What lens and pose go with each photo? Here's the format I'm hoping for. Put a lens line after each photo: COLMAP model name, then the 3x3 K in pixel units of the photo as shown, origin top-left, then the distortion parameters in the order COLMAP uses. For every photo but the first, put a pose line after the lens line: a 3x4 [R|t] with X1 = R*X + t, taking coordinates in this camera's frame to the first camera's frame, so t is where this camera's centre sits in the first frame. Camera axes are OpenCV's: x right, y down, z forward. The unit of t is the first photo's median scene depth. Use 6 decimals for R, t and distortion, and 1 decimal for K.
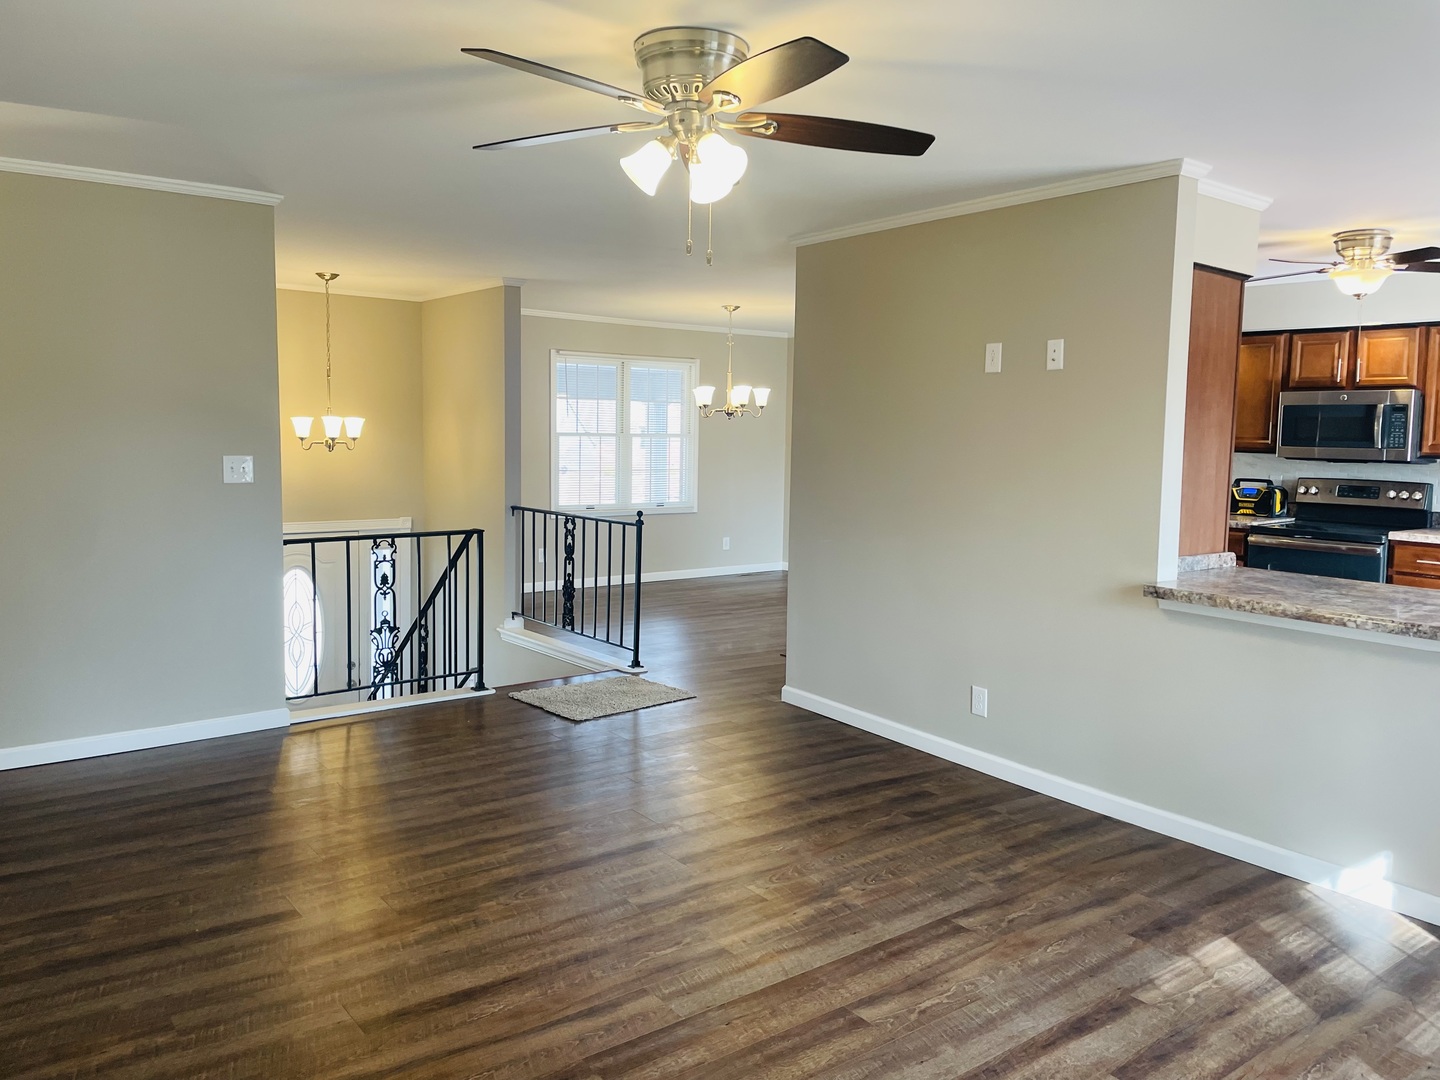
lens RADIAL K [[1084.7, 0, 729.8], [0, 1084.7, 530.8], [0, 0, 1]] dist [0.102664, -0.130493]
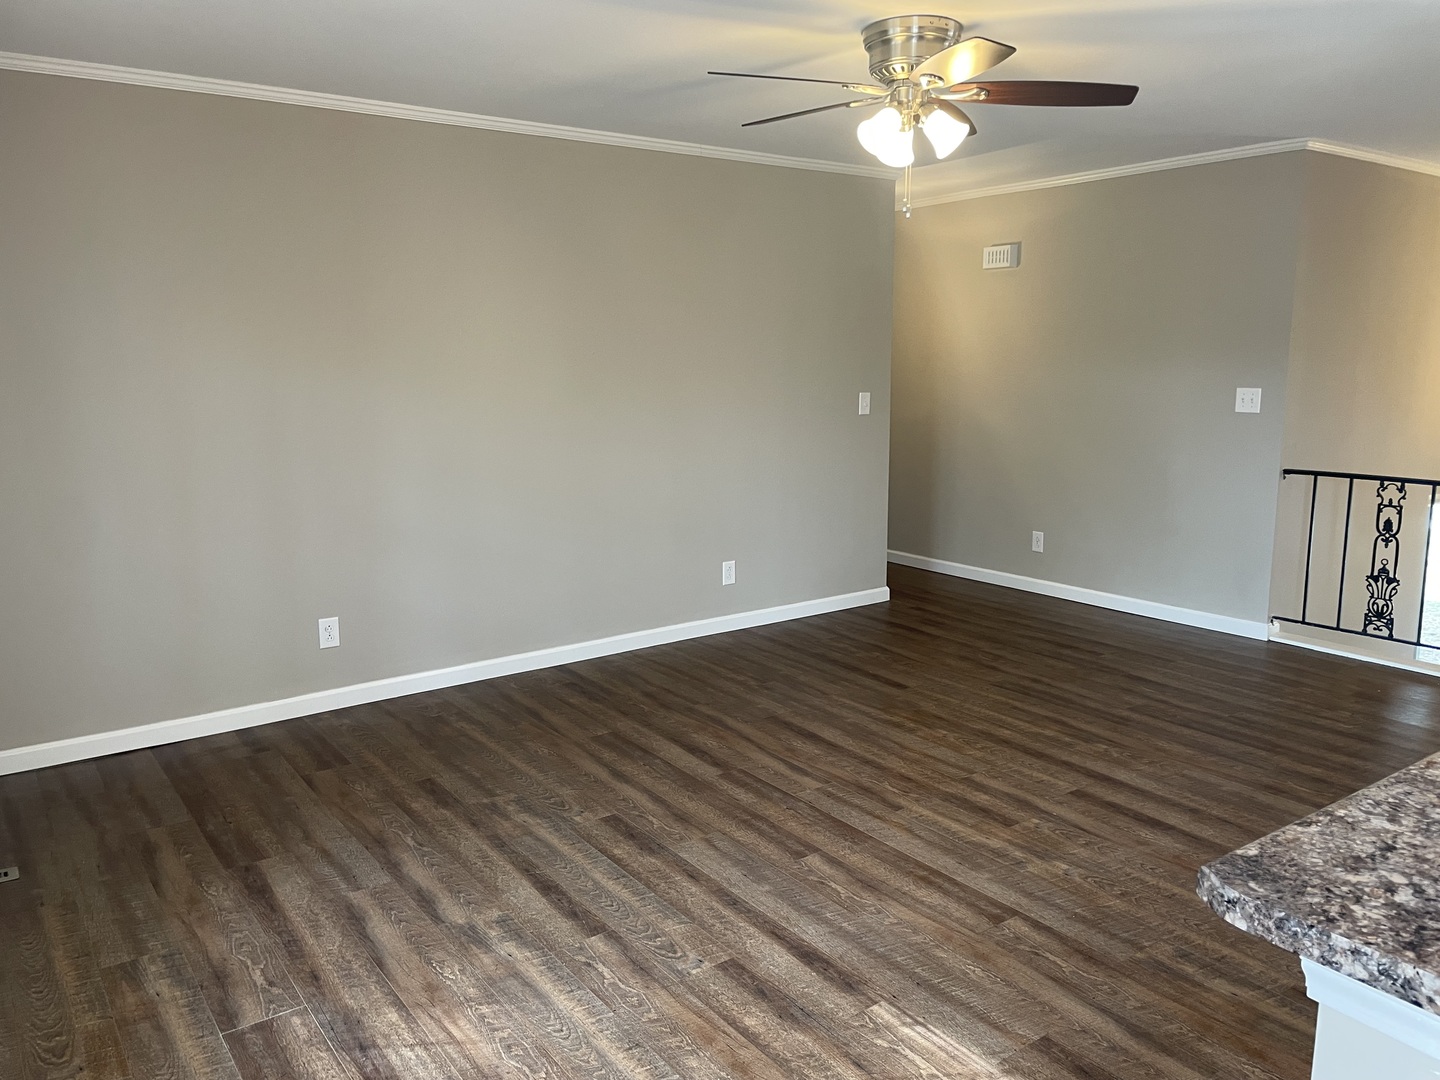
lens RADIAL K [[1084.7, 0, 729.8], [0, 1084.7, 530.8], [0, 0, 1]] dist [0.102664, -0.130493]
pose [[-0.026288, 0.145275, -0.989042, 1.027740], [-0.093781, 0.984662, 0.147124, -0.060460], [0.995246, 0.096620, -0.012261, 0.740868]]
